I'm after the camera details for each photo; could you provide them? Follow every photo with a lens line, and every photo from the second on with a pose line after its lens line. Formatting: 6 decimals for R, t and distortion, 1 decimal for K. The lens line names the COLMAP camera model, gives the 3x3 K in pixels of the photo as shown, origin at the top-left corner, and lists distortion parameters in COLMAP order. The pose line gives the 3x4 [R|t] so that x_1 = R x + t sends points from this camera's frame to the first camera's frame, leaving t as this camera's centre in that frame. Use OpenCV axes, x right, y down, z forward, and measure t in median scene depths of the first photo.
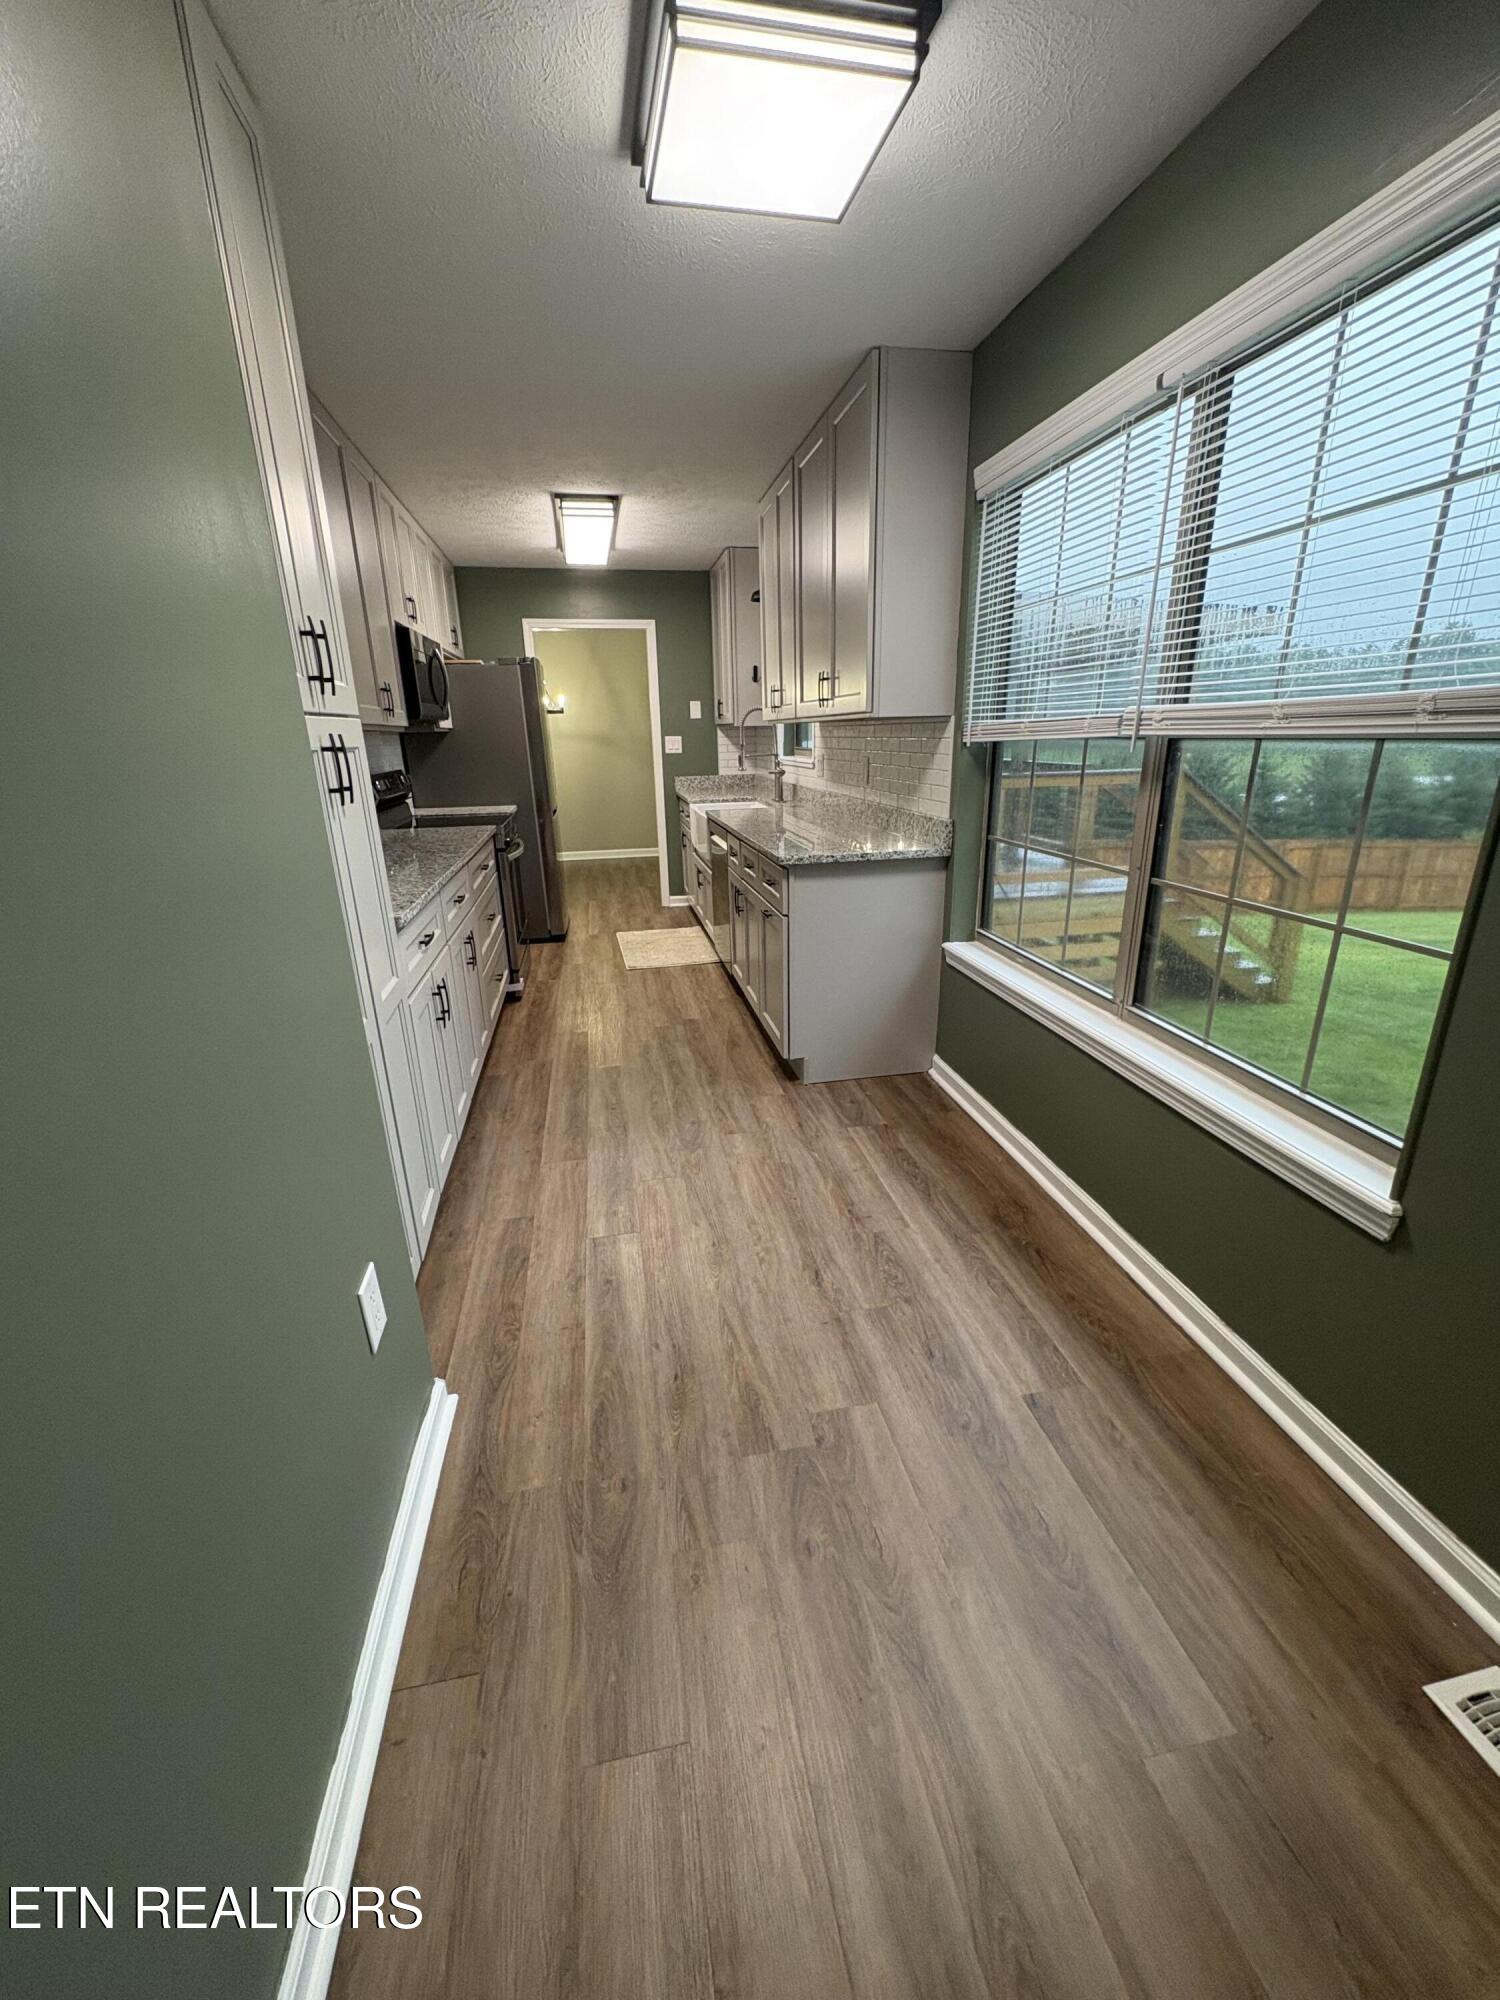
lens RADIAL K [[797.2, 0, 751.3], [0, 797.2, 998.0], [0, 0, 1]] dist [-0.000472, 0.000282]
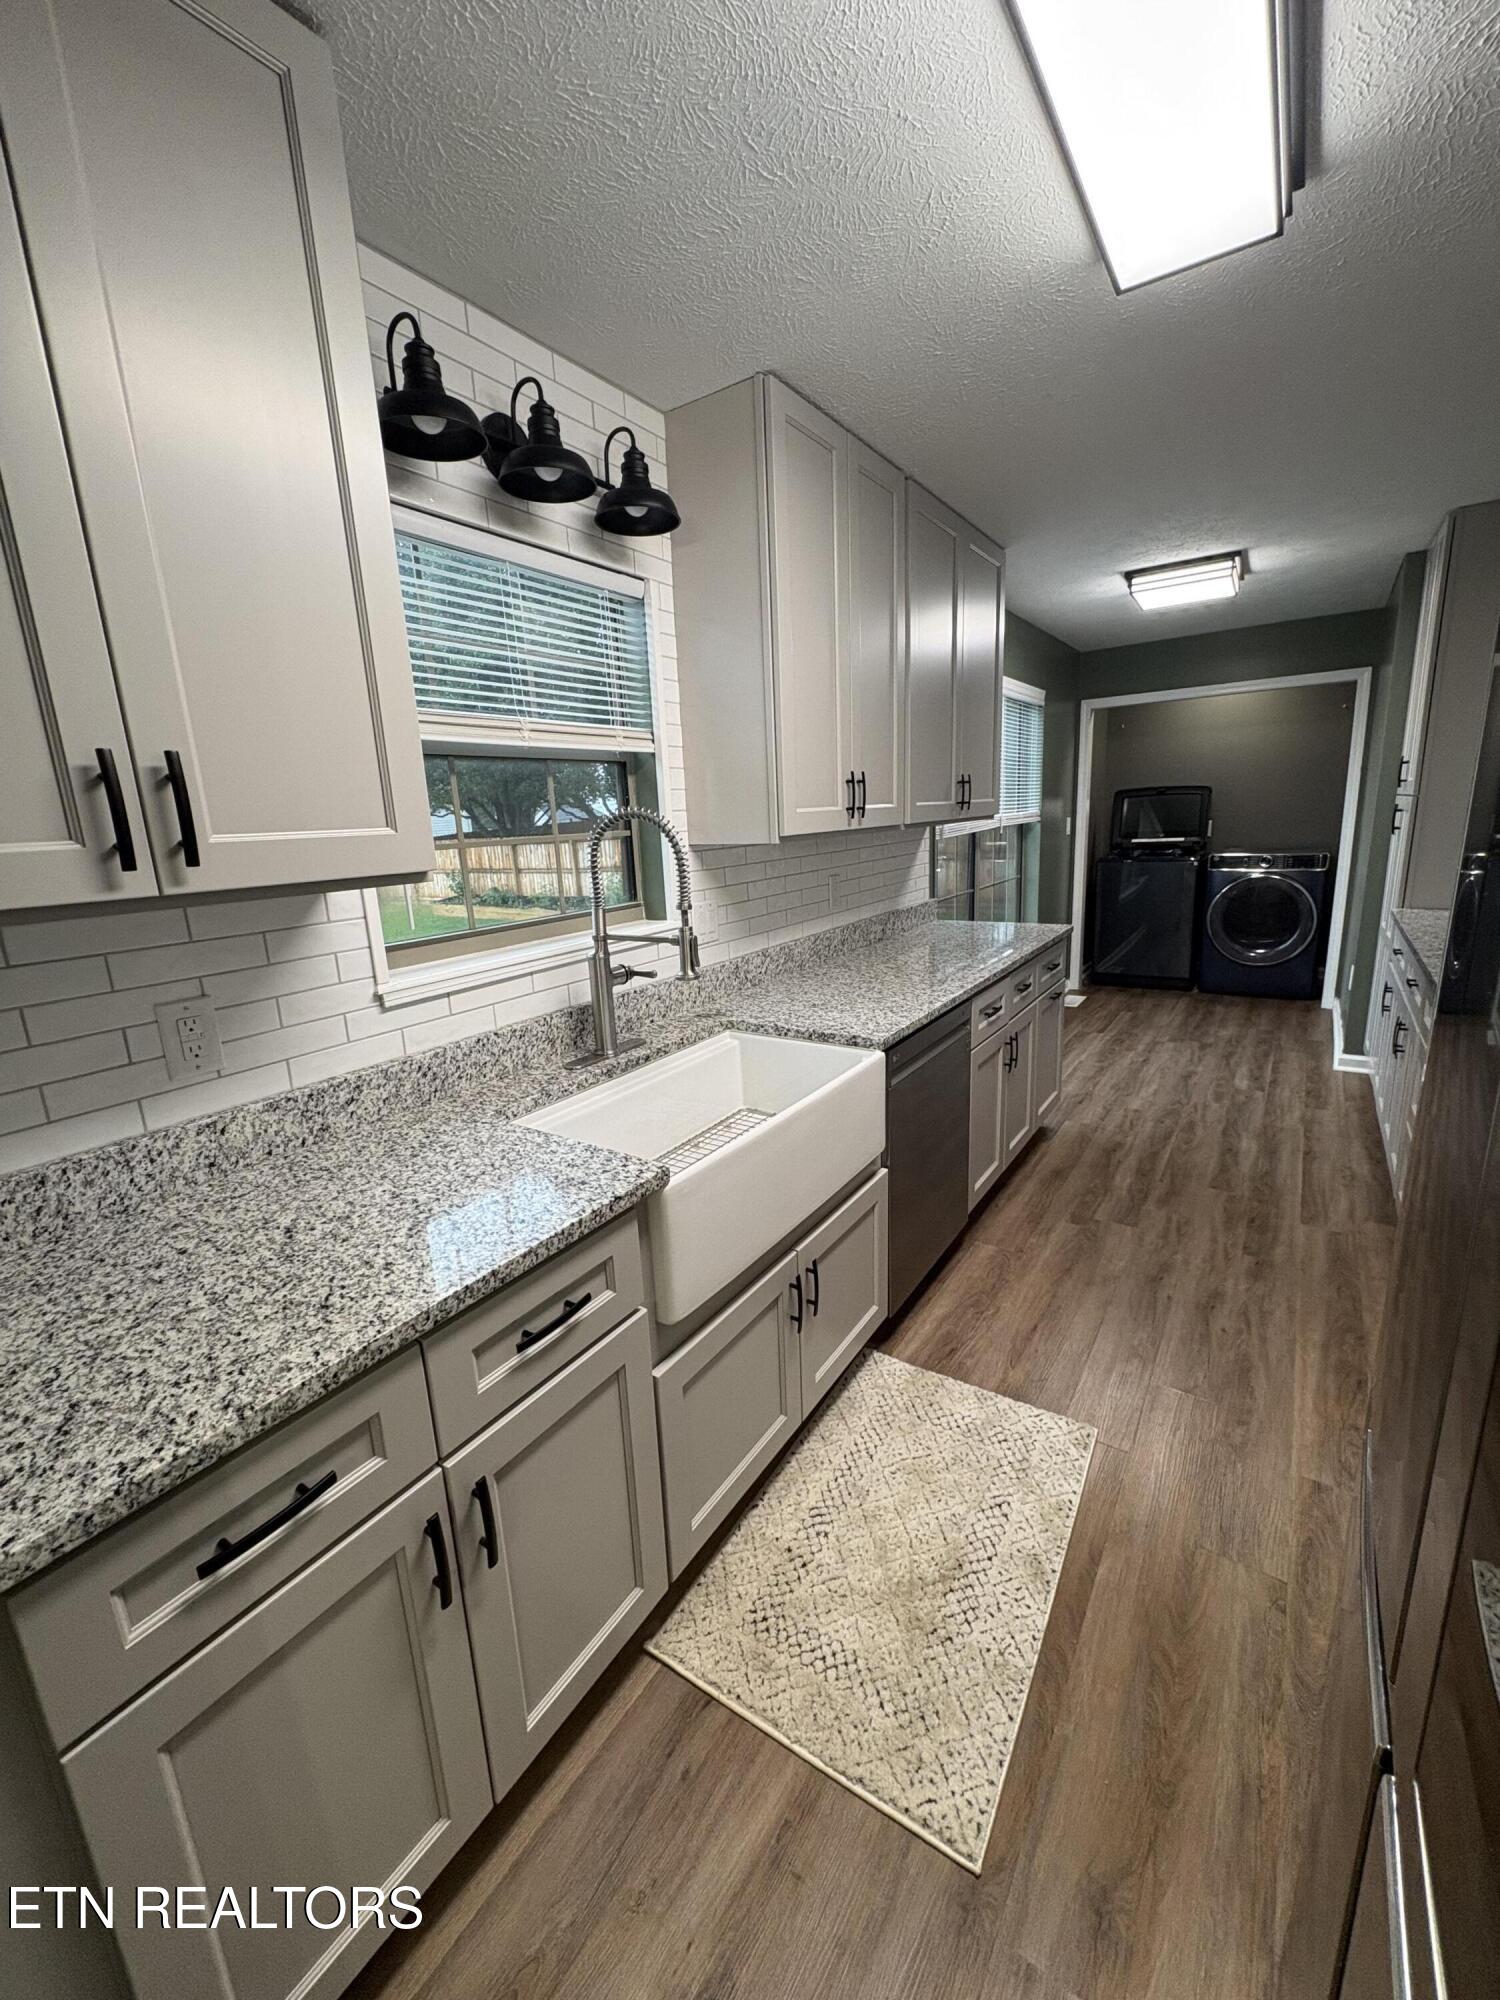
lens RADIAL K [[797.2, 0, 752.0], [0, 797.2, 994.8], [0, 0, 1]] dist [-0.000472, 0.000282]
pose [[-0.701443, -0.106171, 0.704773, -0.580195], [0.286042, 0.863776, 0.414815, -0.865700], [-0.652807, 0.492564, -0.575520, 2.457761]]
